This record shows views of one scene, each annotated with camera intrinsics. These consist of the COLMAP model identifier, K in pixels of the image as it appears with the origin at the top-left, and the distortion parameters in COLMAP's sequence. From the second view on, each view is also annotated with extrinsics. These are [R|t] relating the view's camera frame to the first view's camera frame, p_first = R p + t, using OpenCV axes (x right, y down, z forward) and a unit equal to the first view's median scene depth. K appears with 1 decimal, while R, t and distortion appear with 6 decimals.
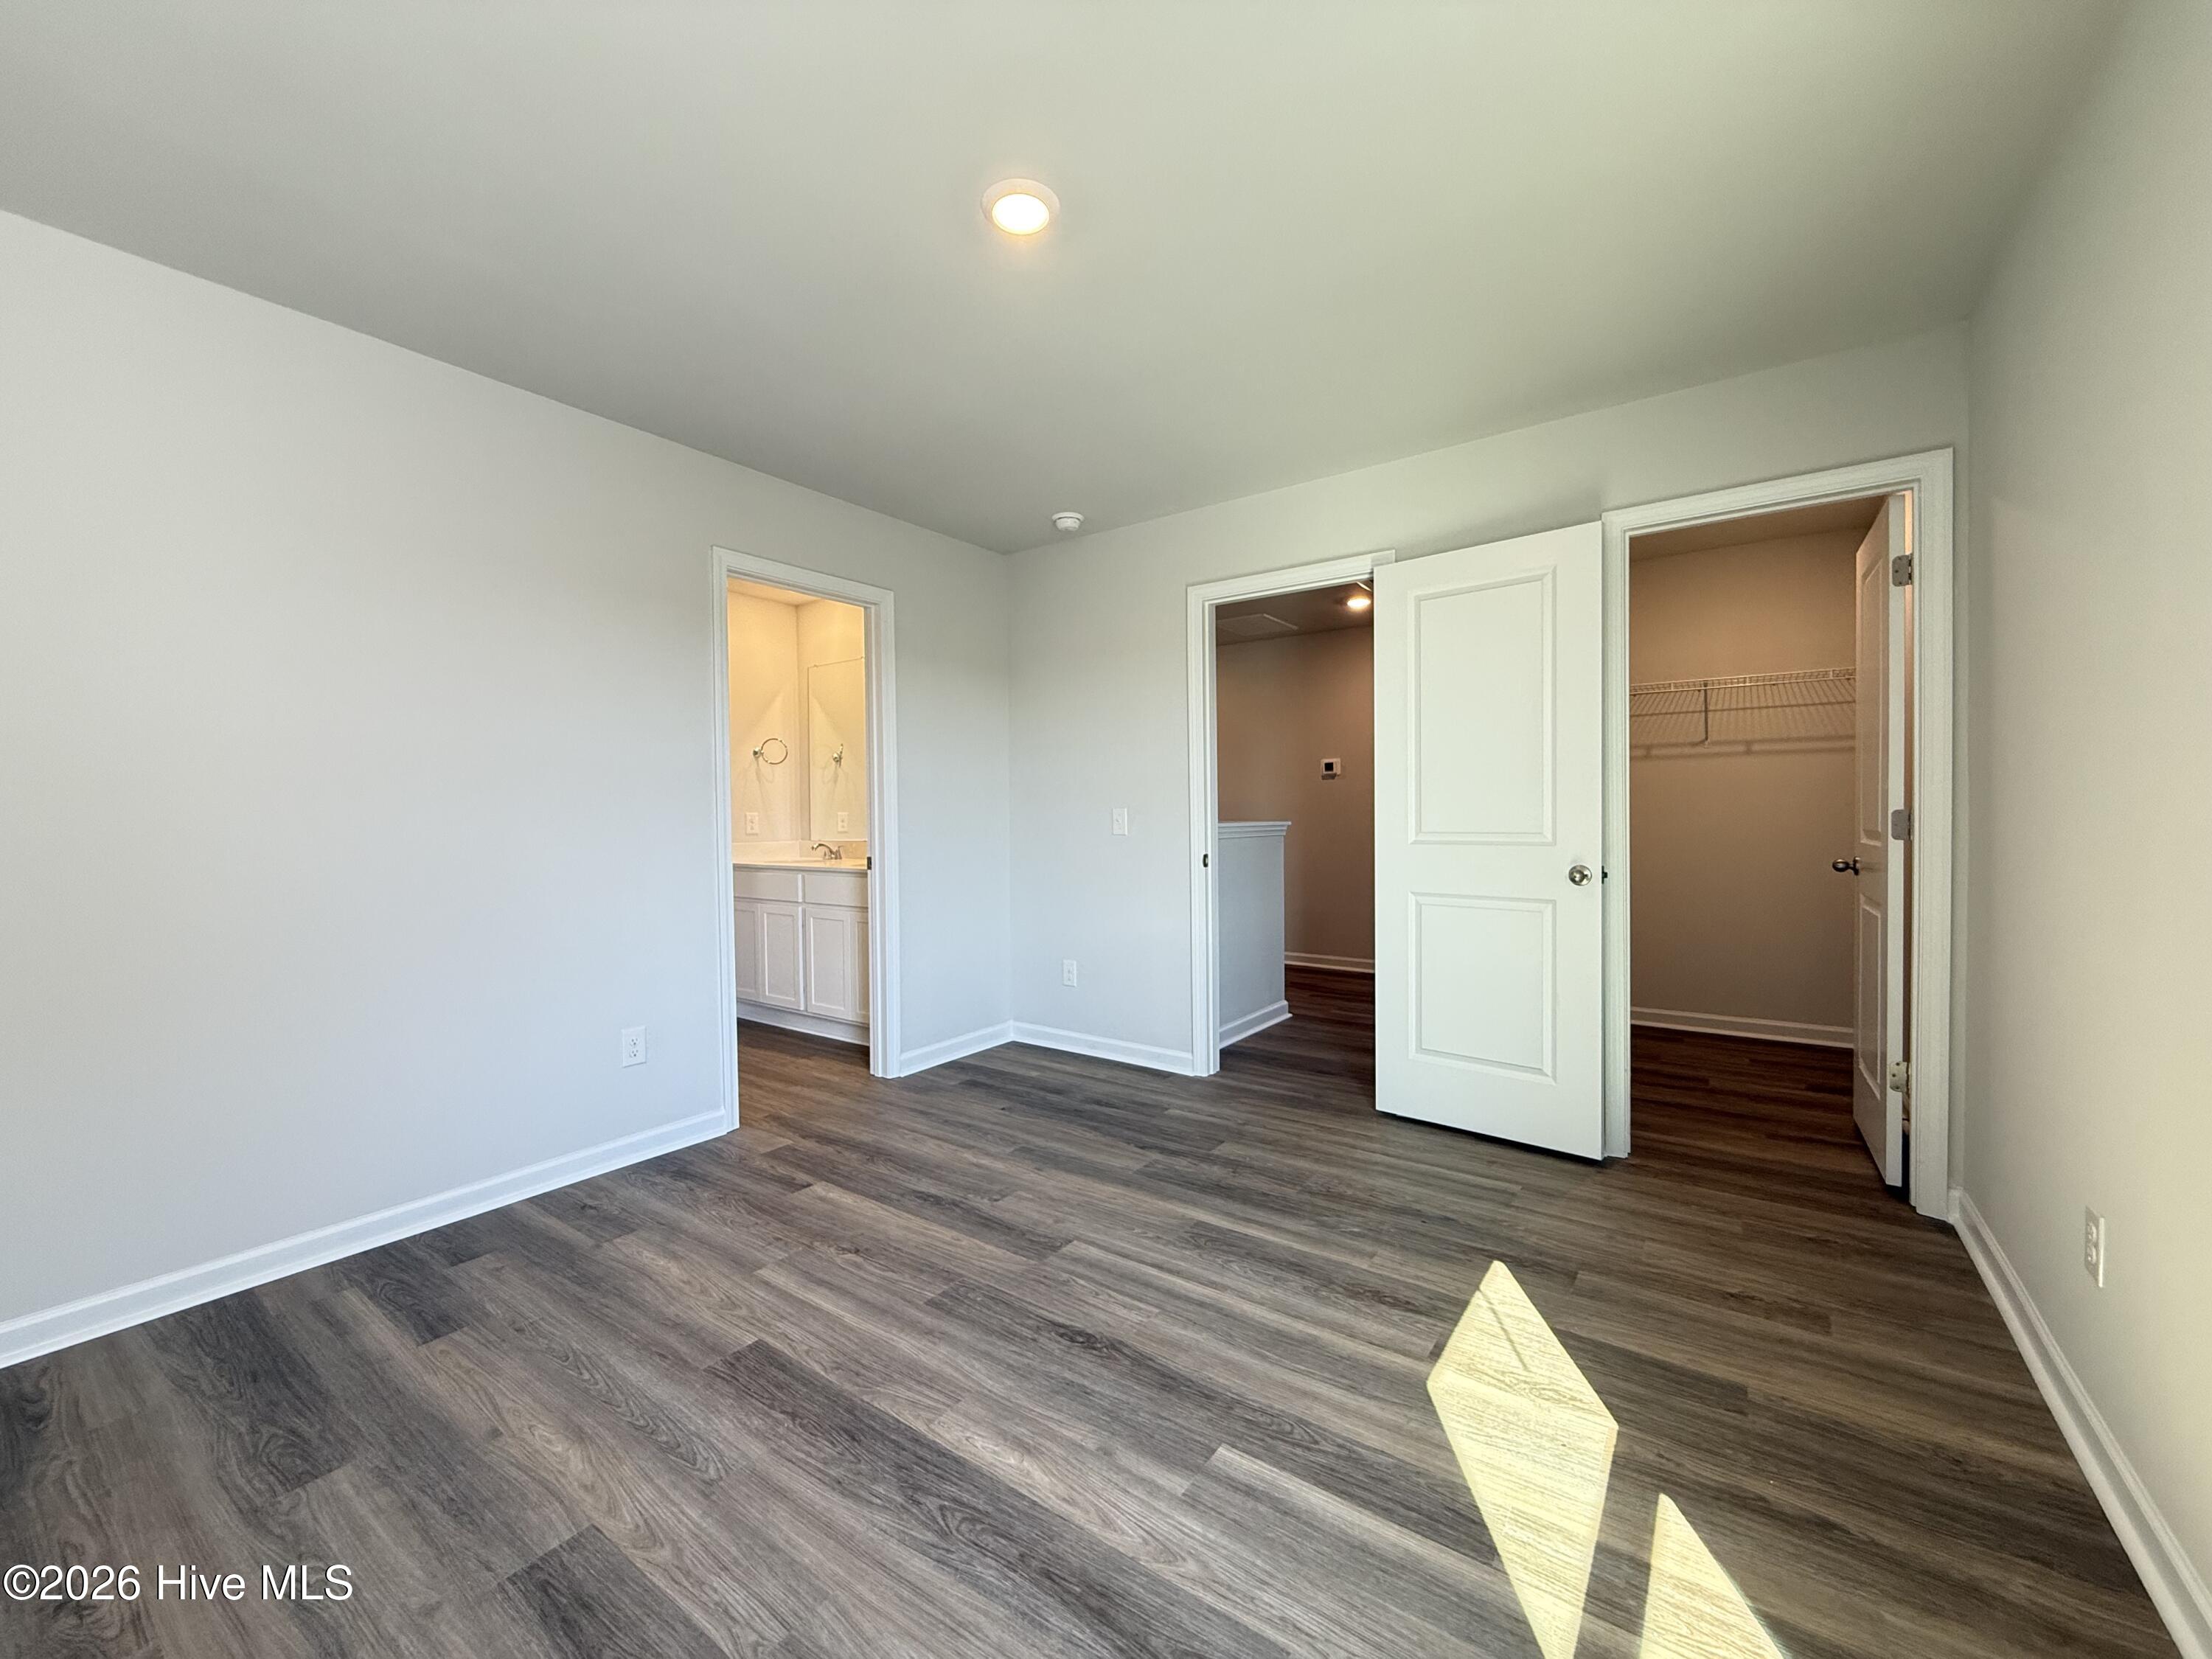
lens RADIAL K [[880.6, 0, 1100.3], [0, 880.6, 833.2], [0, 0, 1]] dist [-0.001885, 0.001453]
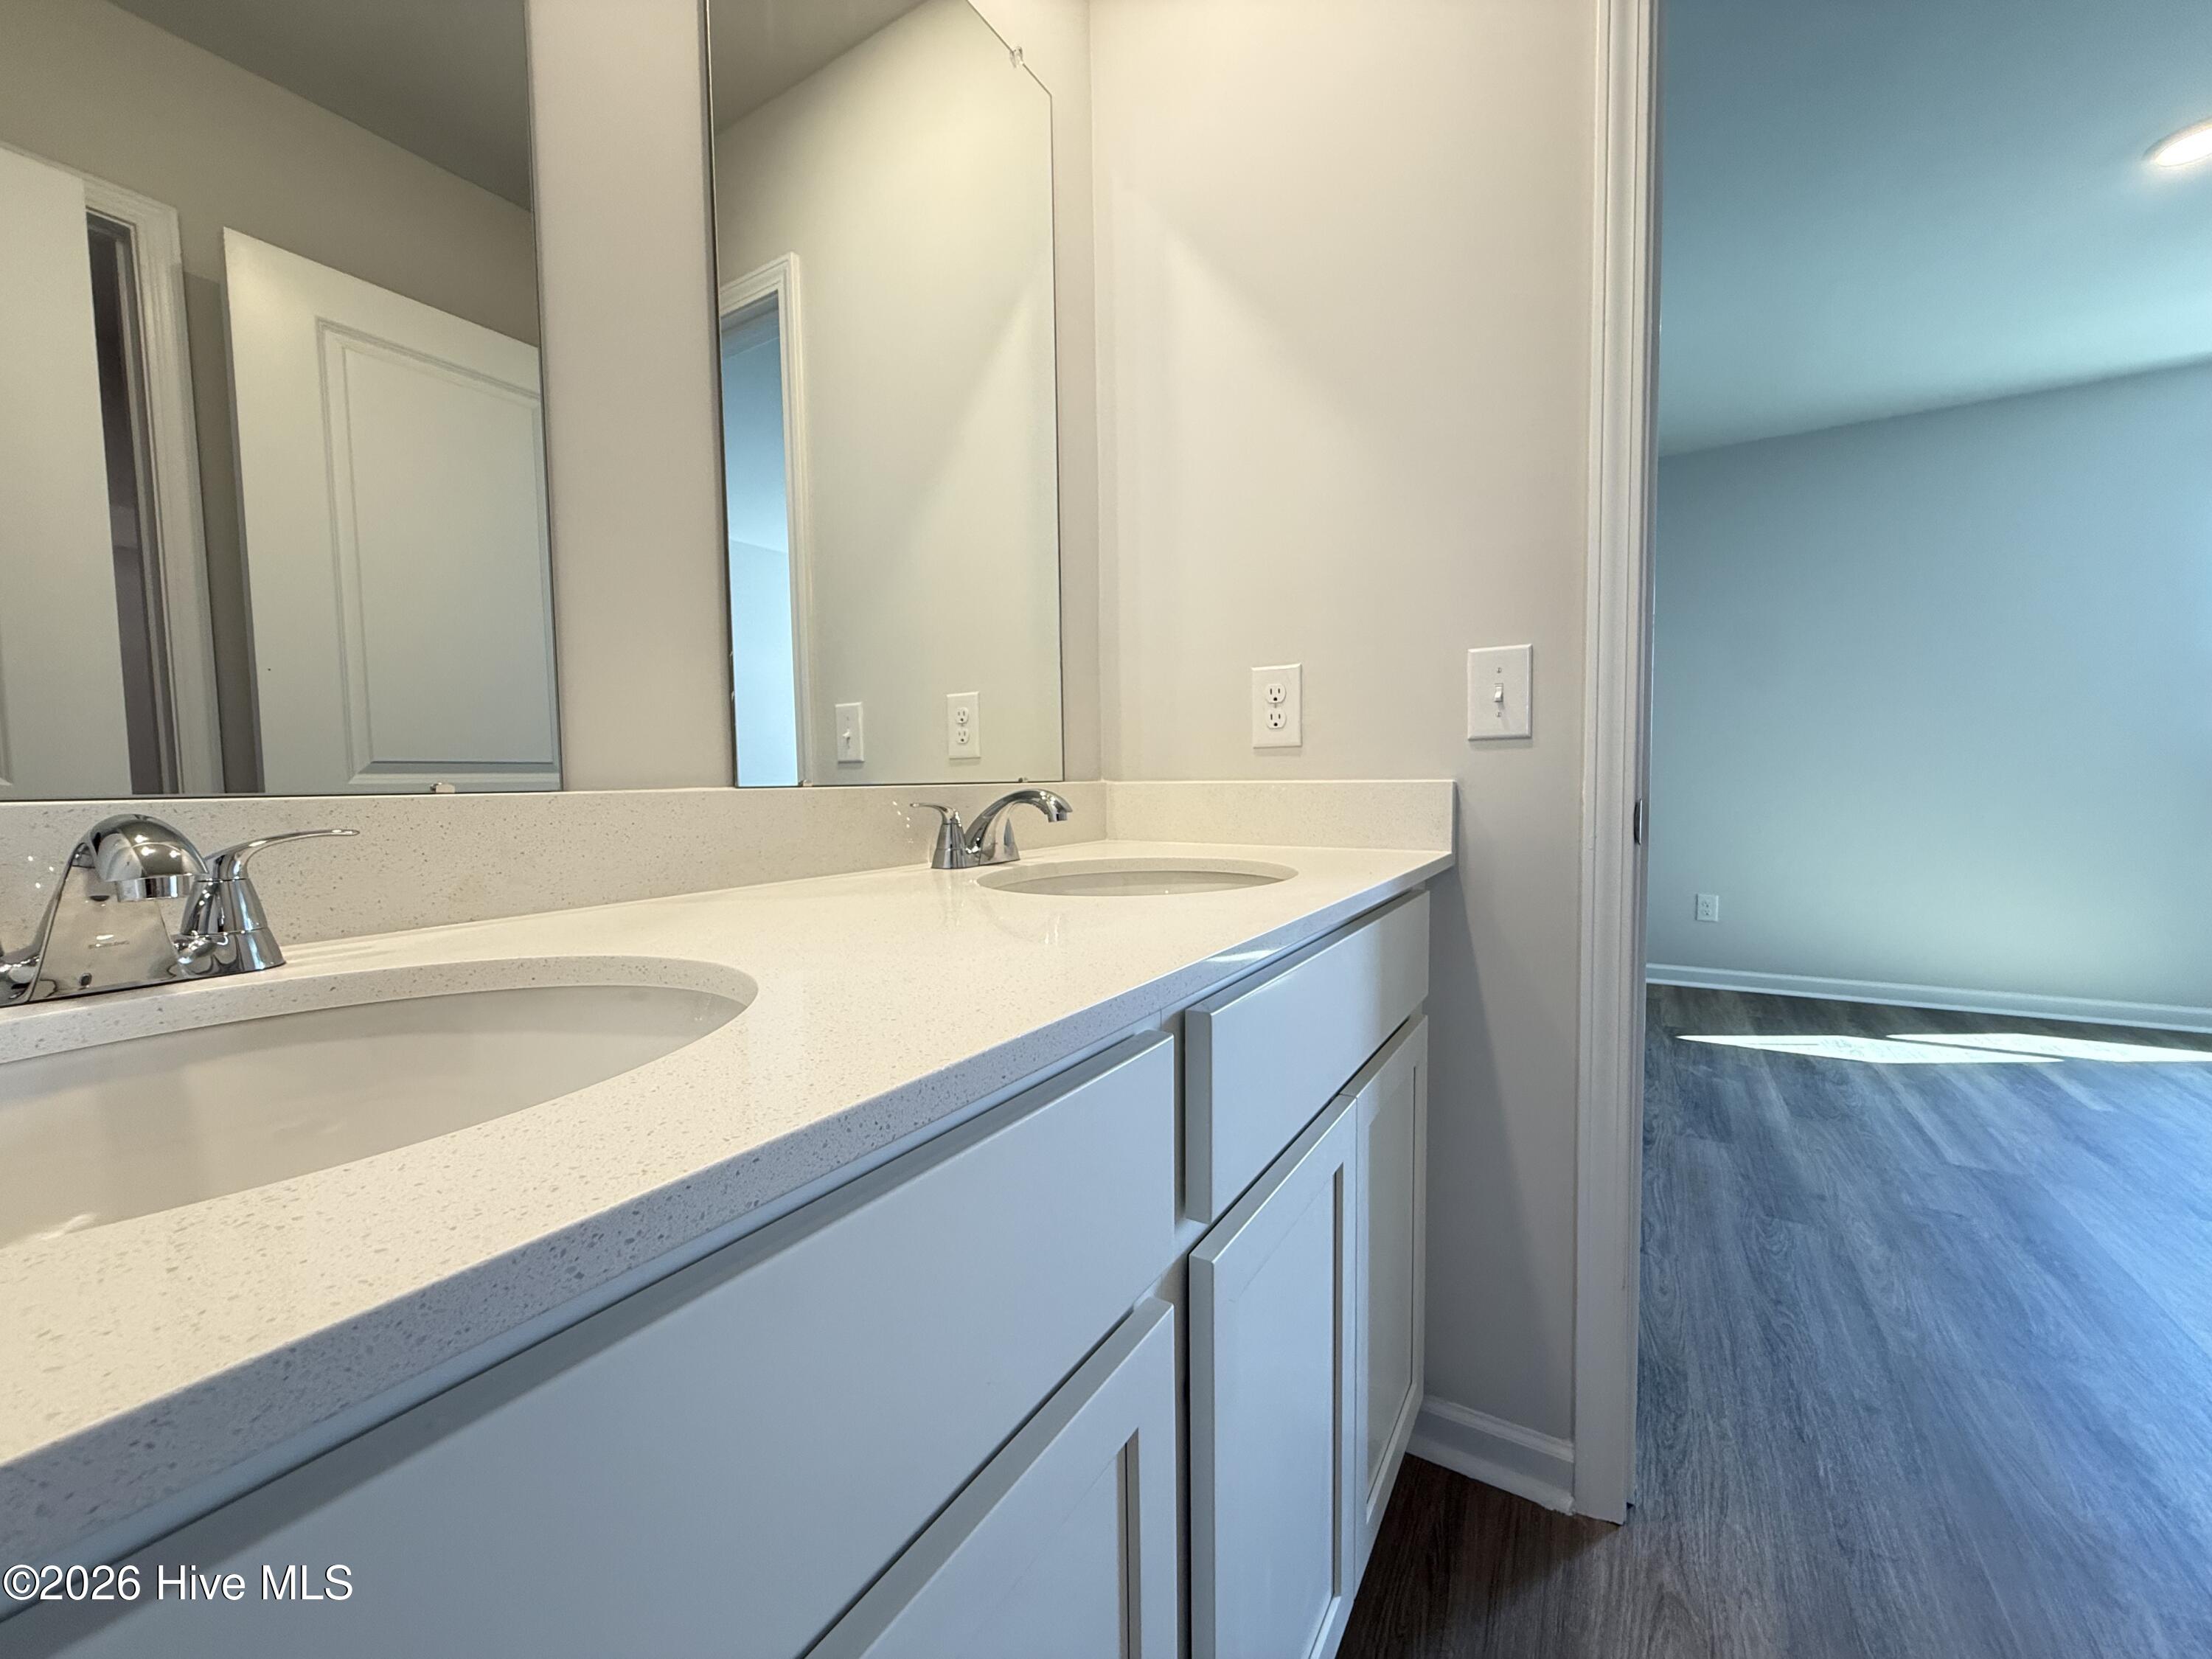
lens RADIAL K [[880.6, 0, 1100.6], [0, 880.6, 829.7], [0, 0, 1]] dist [-0.001885, 0.001453]
pose [[-0.071708, -0.048573, 0.996242, -0.930825], [0.038238, 0.997945, 0.051408, 0.020345], [-0.996692, 0.041780, -0.069703, 2.055335]]
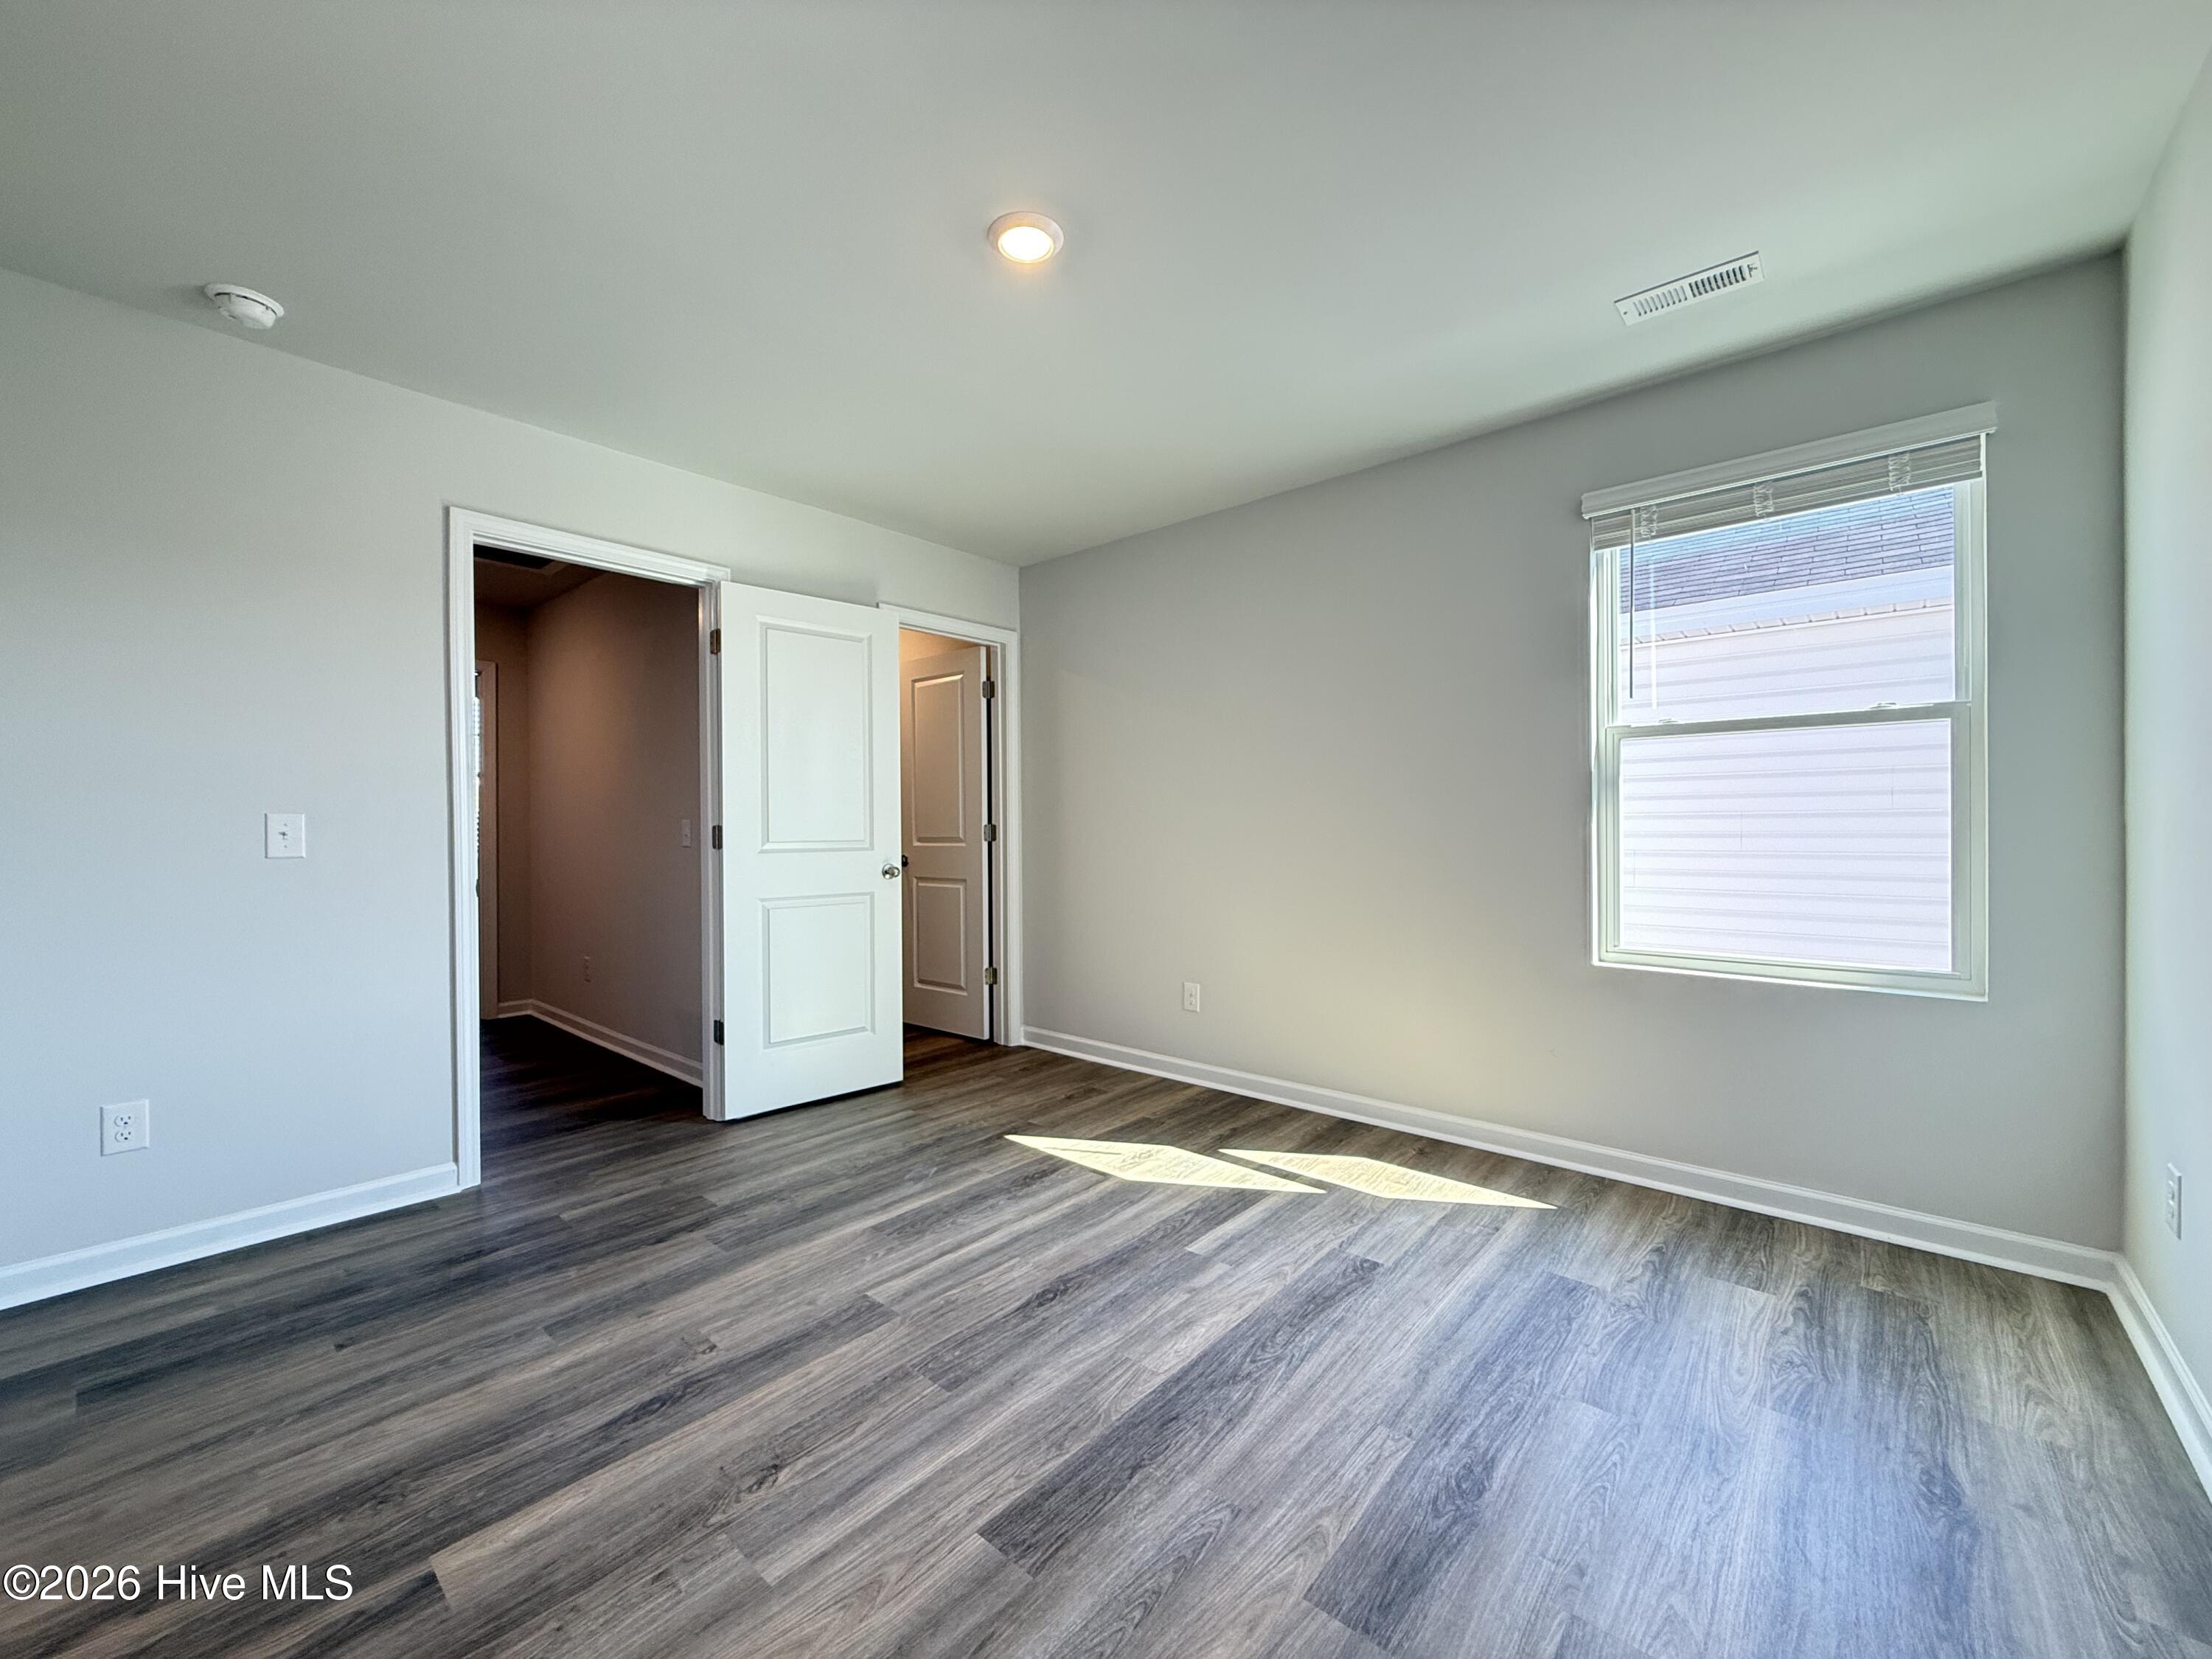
lens RADIAL K [[880.6, 0, 1099.3], [0, 880.6, 827.3], [0, 0, 1]] dist [-0.001885, 0.001453]
pose [[0.091427, 0.007909, 0.995780, -0.945782], [0.026101, 0.999606, -0.010336, 0.003862], [-0.995470, 0.026935, 0.091185, 0.699452]]
